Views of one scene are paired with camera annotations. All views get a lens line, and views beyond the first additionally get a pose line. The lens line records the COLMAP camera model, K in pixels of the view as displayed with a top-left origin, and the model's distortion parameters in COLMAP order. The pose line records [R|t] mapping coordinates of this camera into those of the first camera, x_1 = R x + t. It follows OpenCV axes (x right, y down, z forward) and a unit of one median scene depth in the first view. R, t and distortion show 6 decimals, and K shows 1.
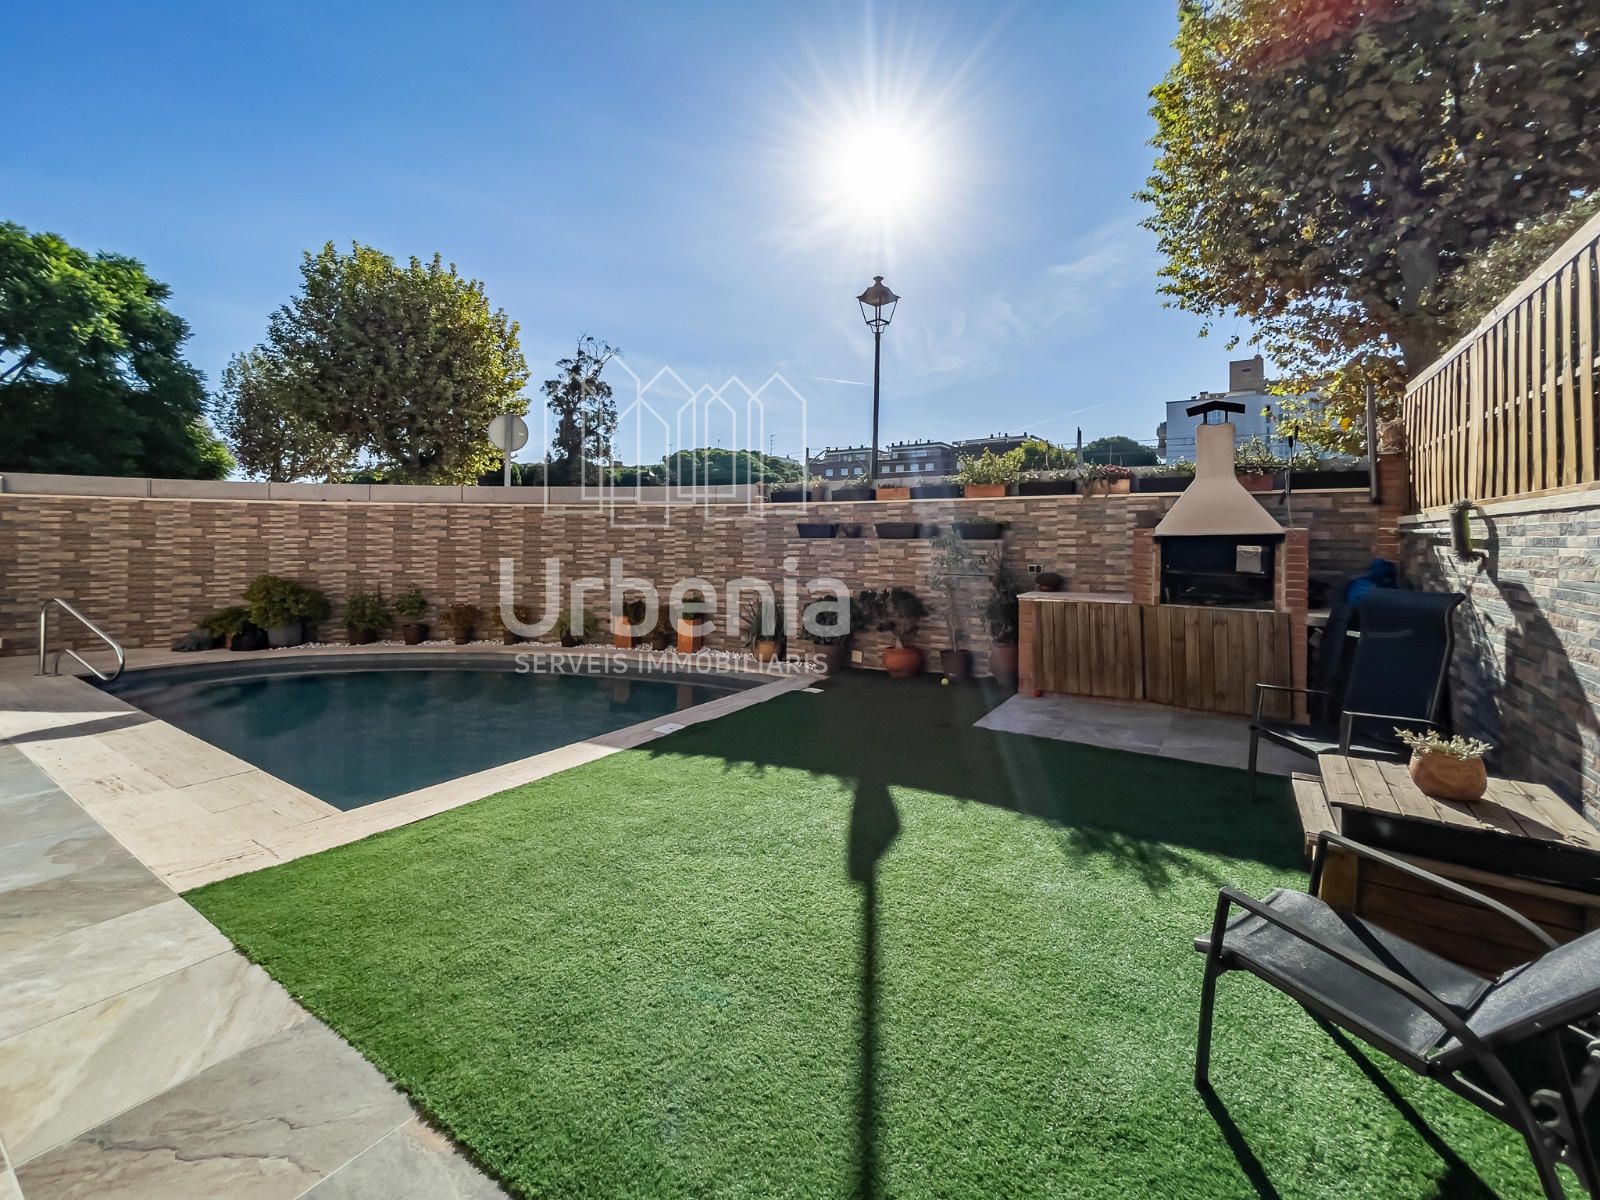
lens RADIAL K [[727.4, 0, 823.1], [0, 727.4, 553.6], [0, 0, 1]] dist [-0.001916, 0.006663]
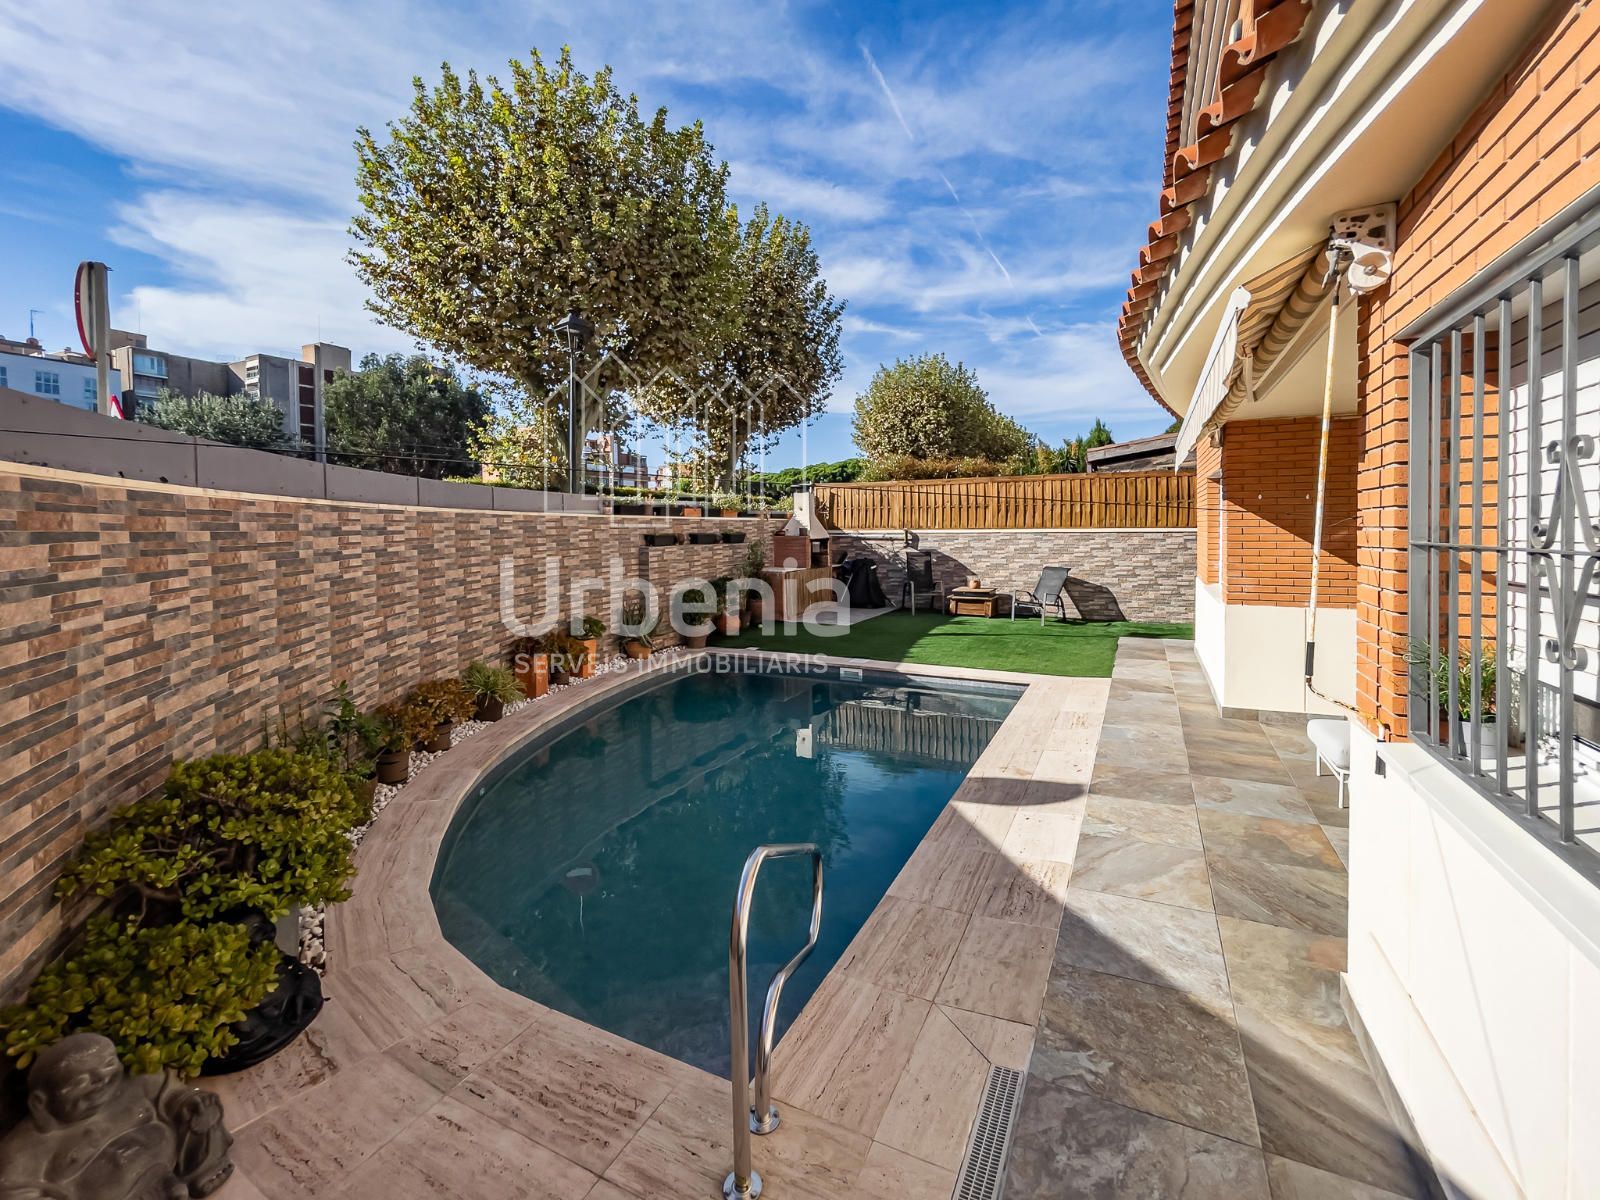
lens RADIAL K [[686.0, 0, 822.1], [0, 686.0, 608.8], [0, 0, 1]] dist [-0.002523, 0.001843]
pose [[-0.171481, -0.123509, 0.977415, -1.392501], [0.024358, 0.991276, 0.129534, -0.069614], [-0.984886, 0.046020, -0.166976, 1.082774]]
